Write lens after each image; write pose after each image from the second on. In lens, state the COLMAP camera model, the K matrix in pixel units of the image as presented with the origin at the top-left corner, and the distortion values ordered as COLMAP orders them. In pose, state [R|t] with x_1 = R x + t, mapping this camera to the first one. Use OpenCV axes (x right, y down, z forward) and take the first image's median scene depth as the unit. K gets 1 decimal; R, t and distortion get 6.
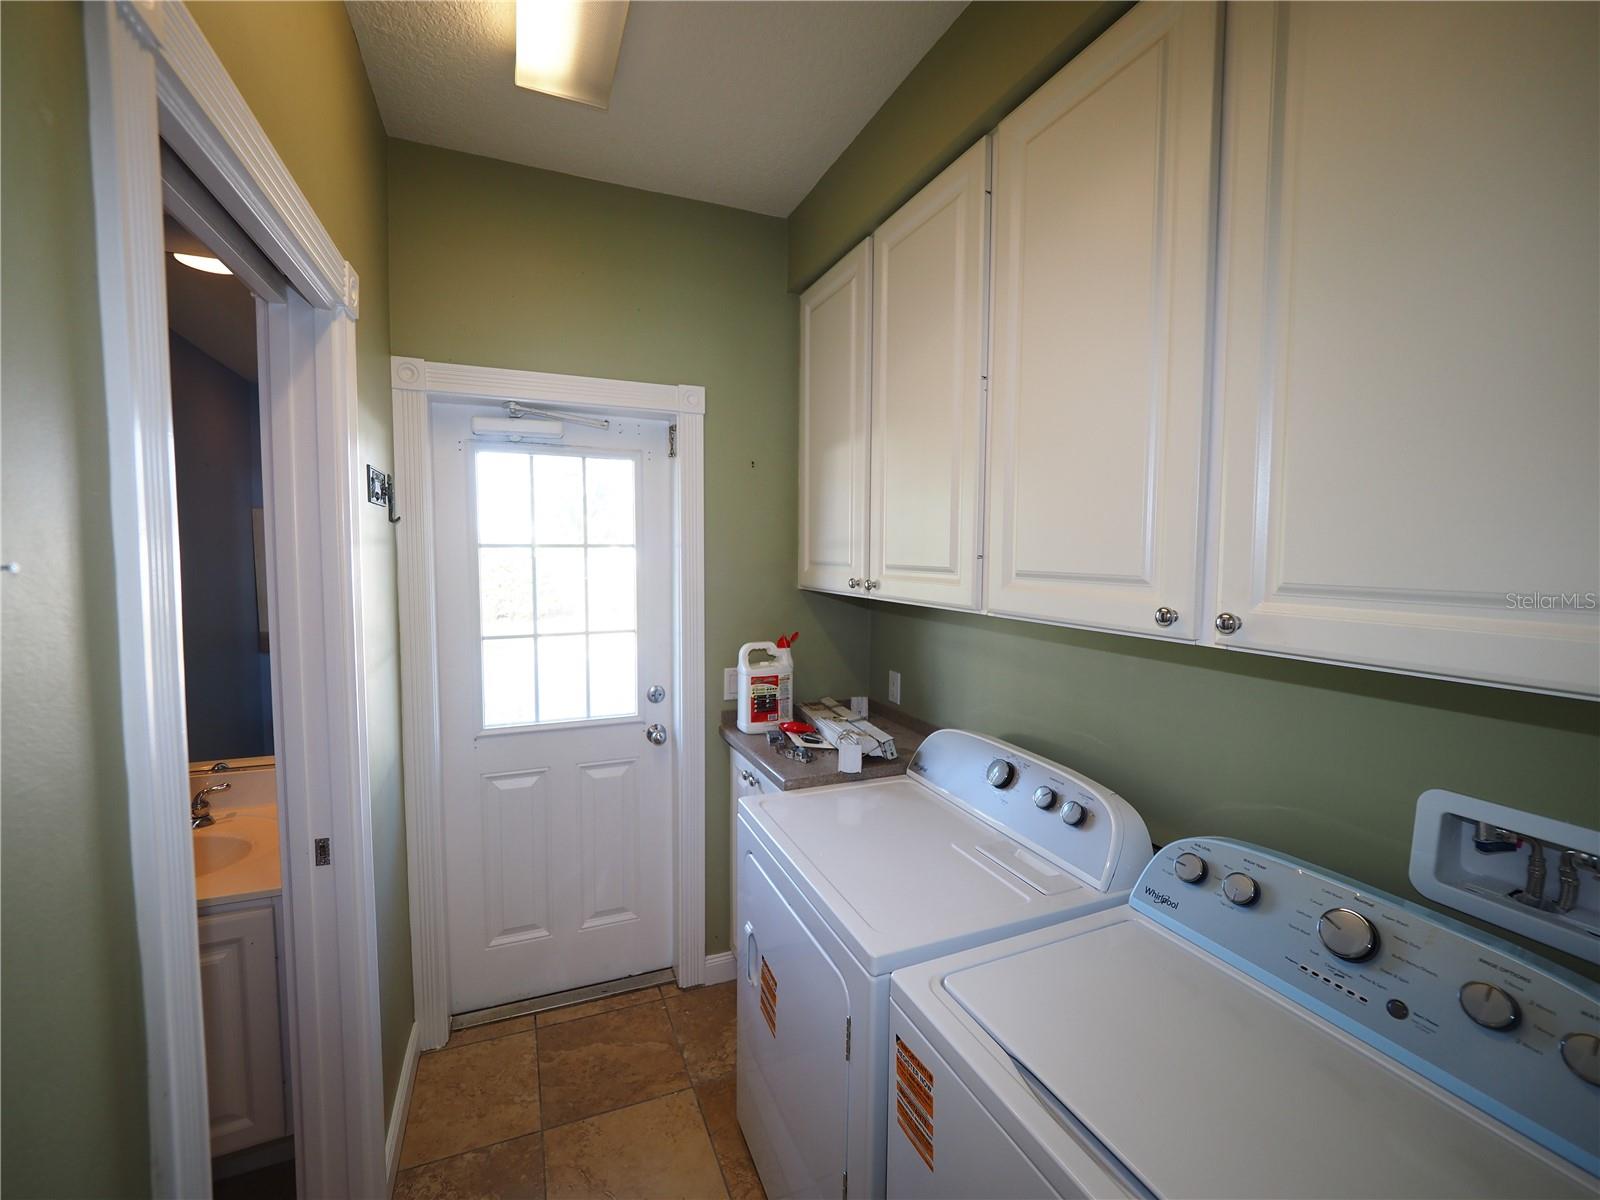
lens RADIAL K [[676.8, 0, 796.0], [0, 676.8, 602.6], [0, 0, 1]] dist [-0.006065, 0.000048]
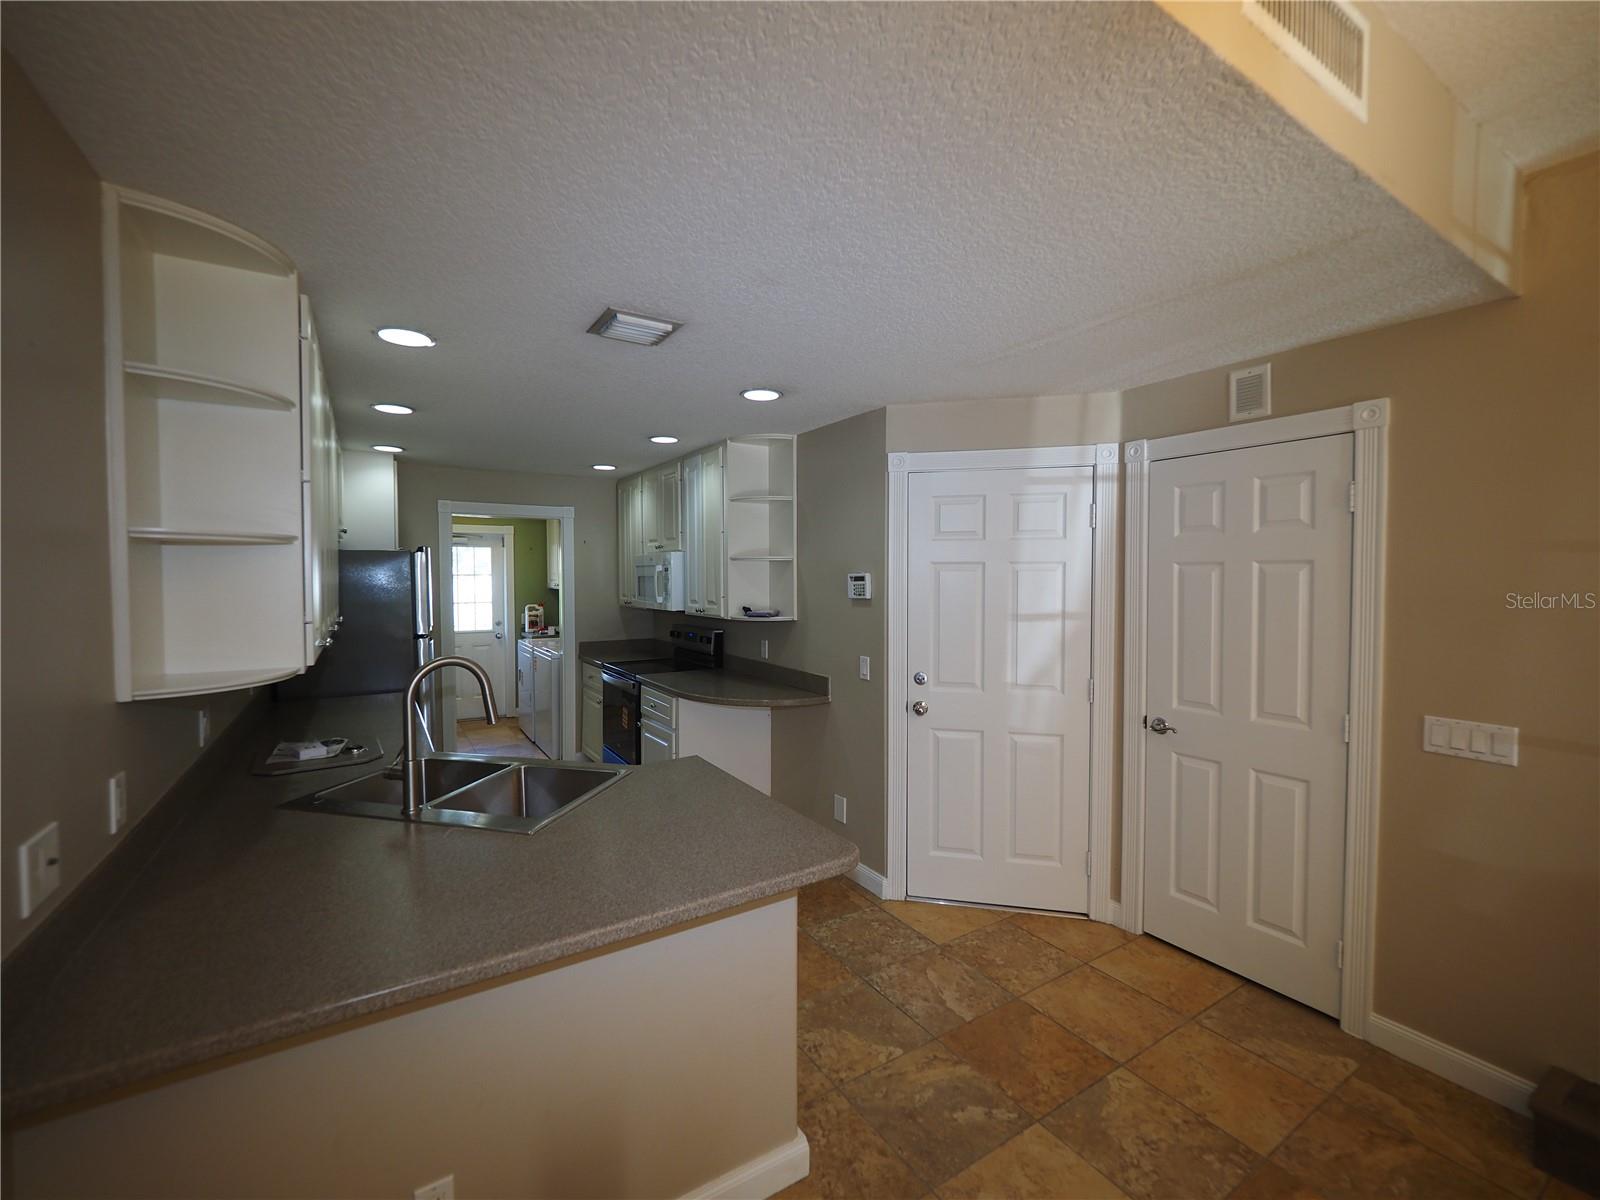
lens RADIAL K [[676.5, 0, 796.6], [0, 676.5, 591.0], [0, 0, 1]] dist [-0.003899, -0.001000]
pose [[0.984959, -0.012611, 0.172328, 0.662013], [0.022752, 0.998115, -0.056999, 0.218052], [-0.171284, 0.060063, 0.983389, -2.492066]]
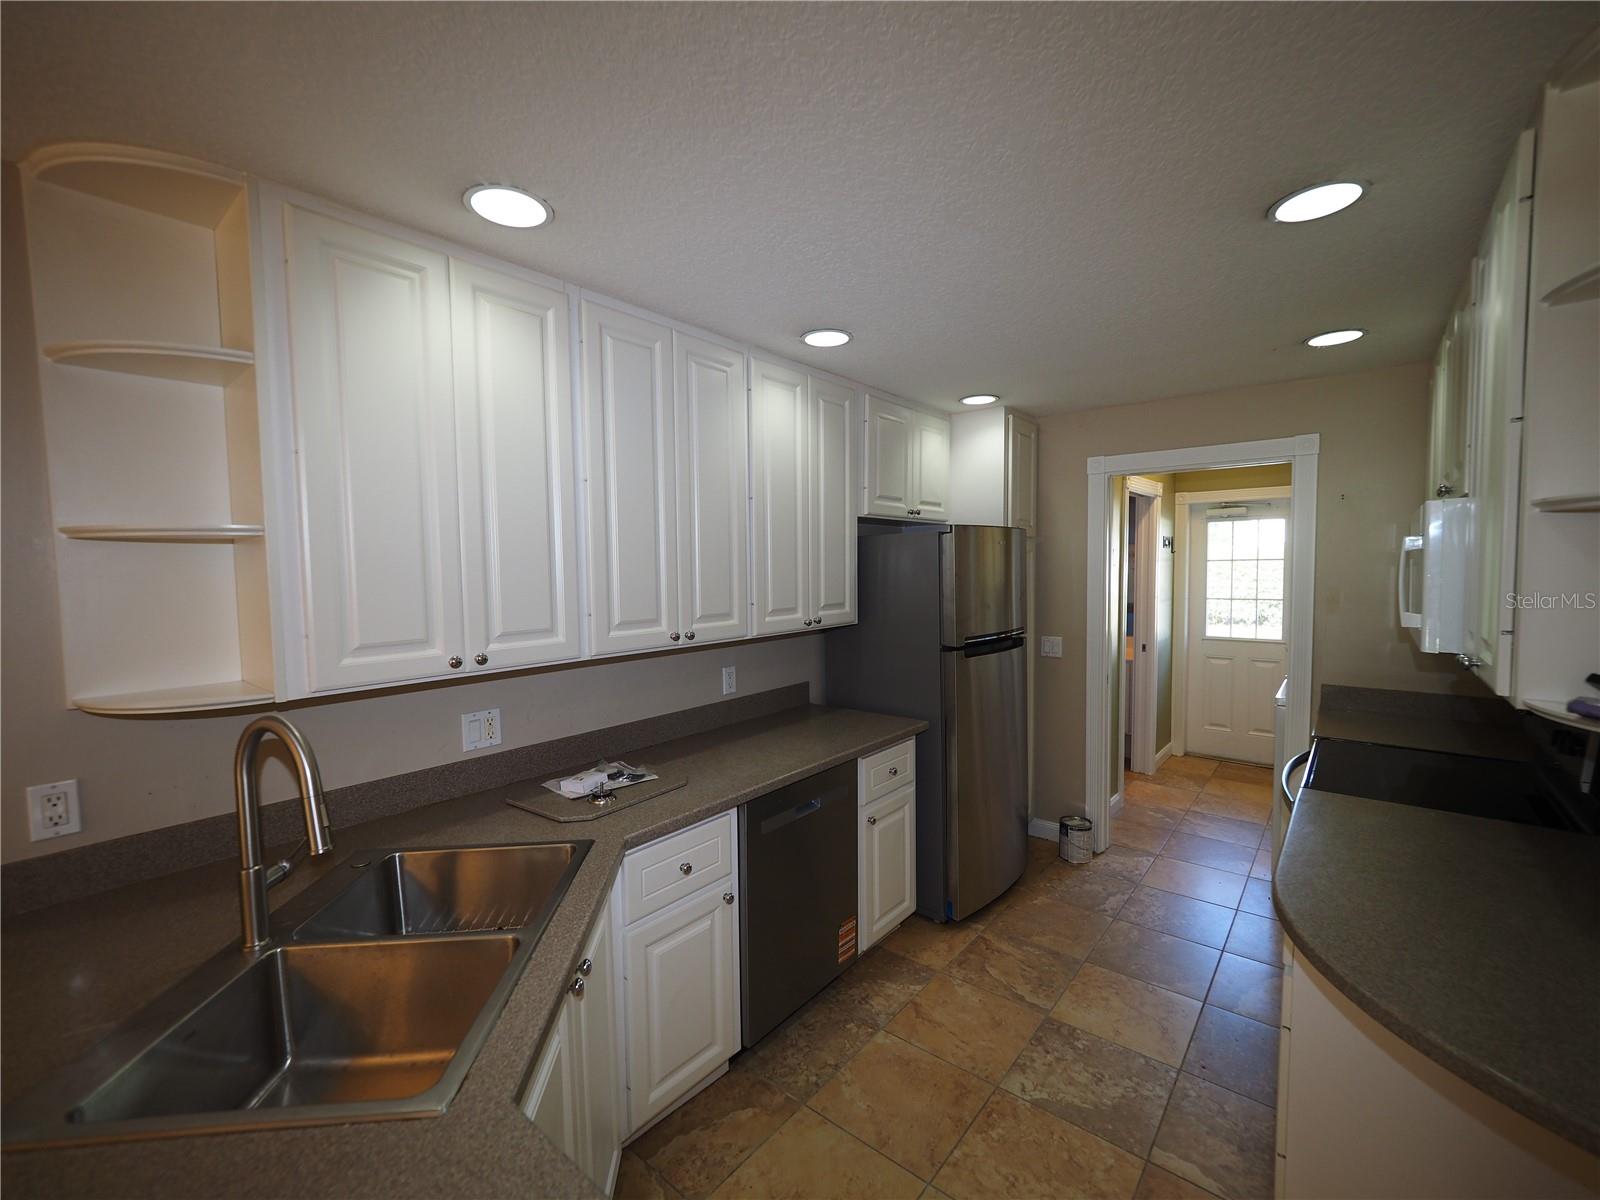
lens RADIAL K [[676.3, 0, 805.1], [0, 676.3, 598.3], [0, 0, 1]] dist [-0.004992, -0.000406]
pose [[0.473406, 0.029542, -0.880349, 0.998873], [-0.057432, 0.998346, 0.002618, 0.128867], [0.878970, 0.049321, 0.474319, -1.437964]]
